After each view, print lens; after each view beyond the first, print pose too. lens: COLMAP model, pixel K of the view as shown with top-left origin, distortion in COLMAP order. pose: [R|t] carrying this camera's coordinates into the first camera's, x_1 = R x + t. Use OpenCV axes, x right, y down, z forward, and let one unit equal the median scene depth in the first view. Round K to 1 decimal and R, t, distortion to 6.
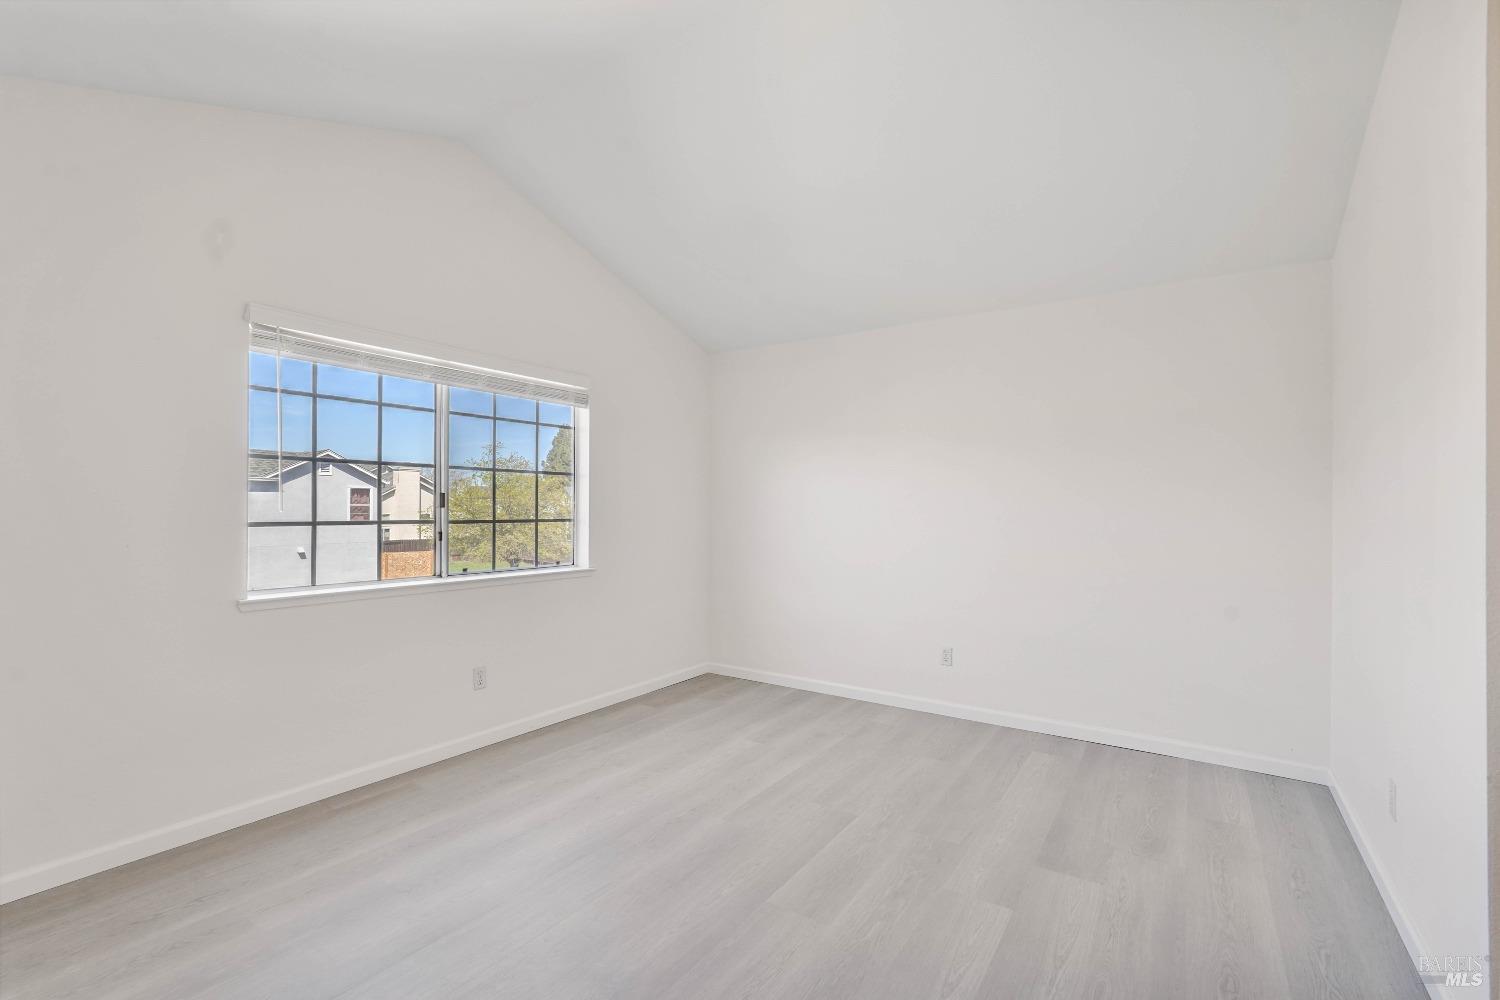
lens RADIAL K [[668.2, 0, 750.3], [0, 668.2, 511.6], [0, 0, 1]] dist [-0.003021, 0.001410]
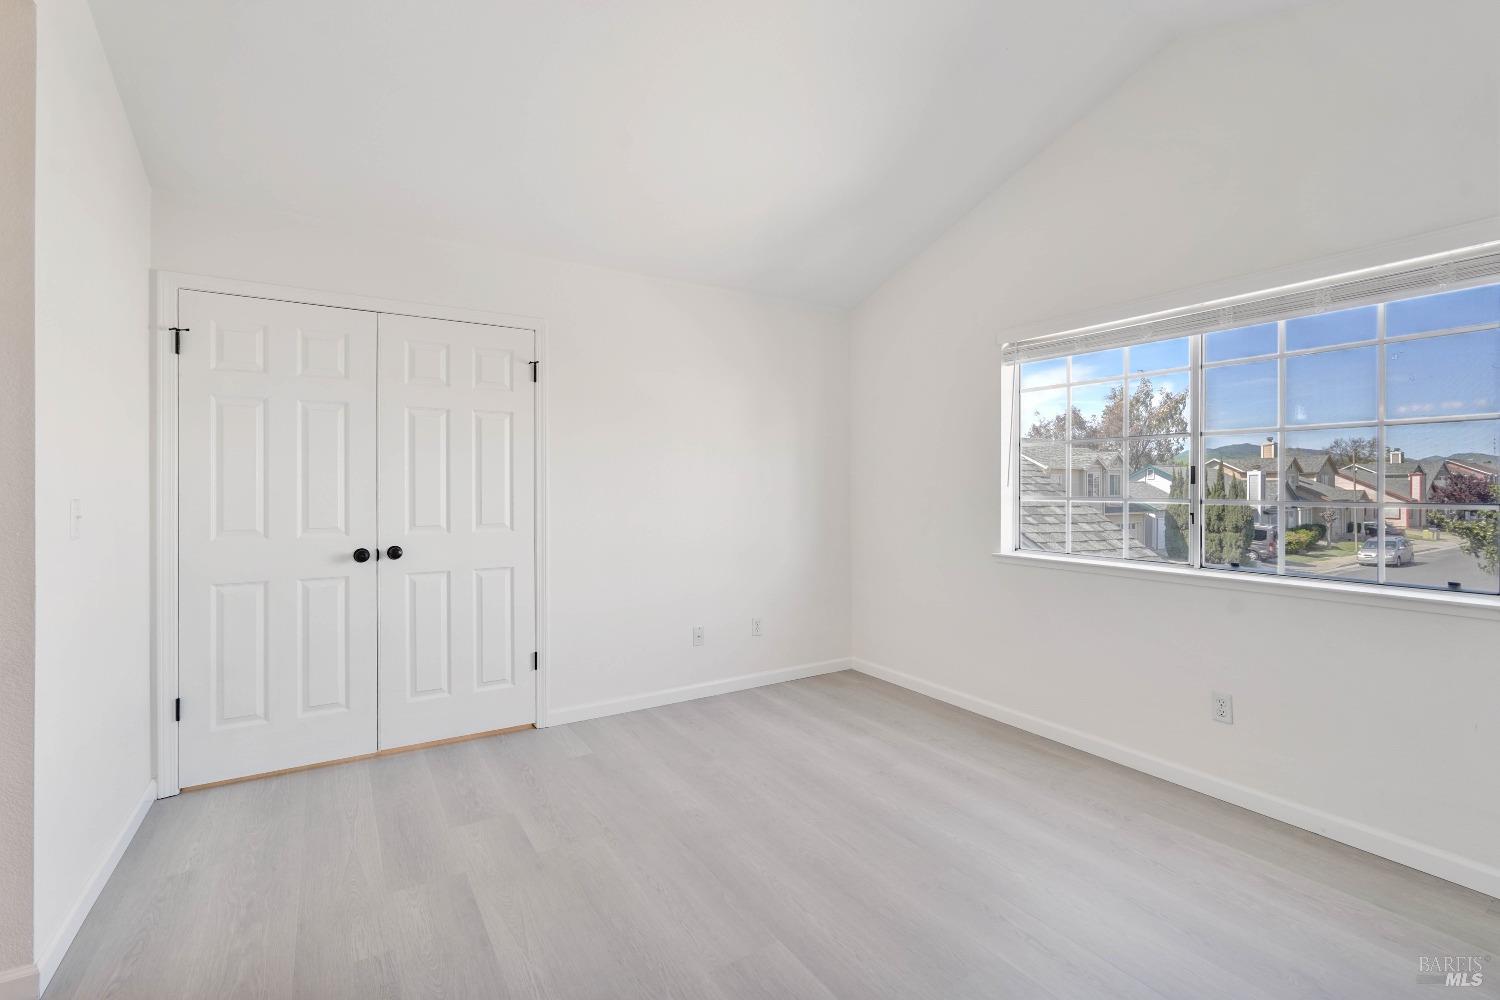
lens RADIAL K [[668.2, 0, 755.2], [0, 668.2, 485.0], [0, 0, 1]] dist [-0.003021, 0.001410]
pose [[-0.401142, -0.009389, -0.915968, 0.629009], [-0.010477, 0.999929, -0.005662, 0.004303], [0.915956, 0.007325, -0.401212, 1.001472]]
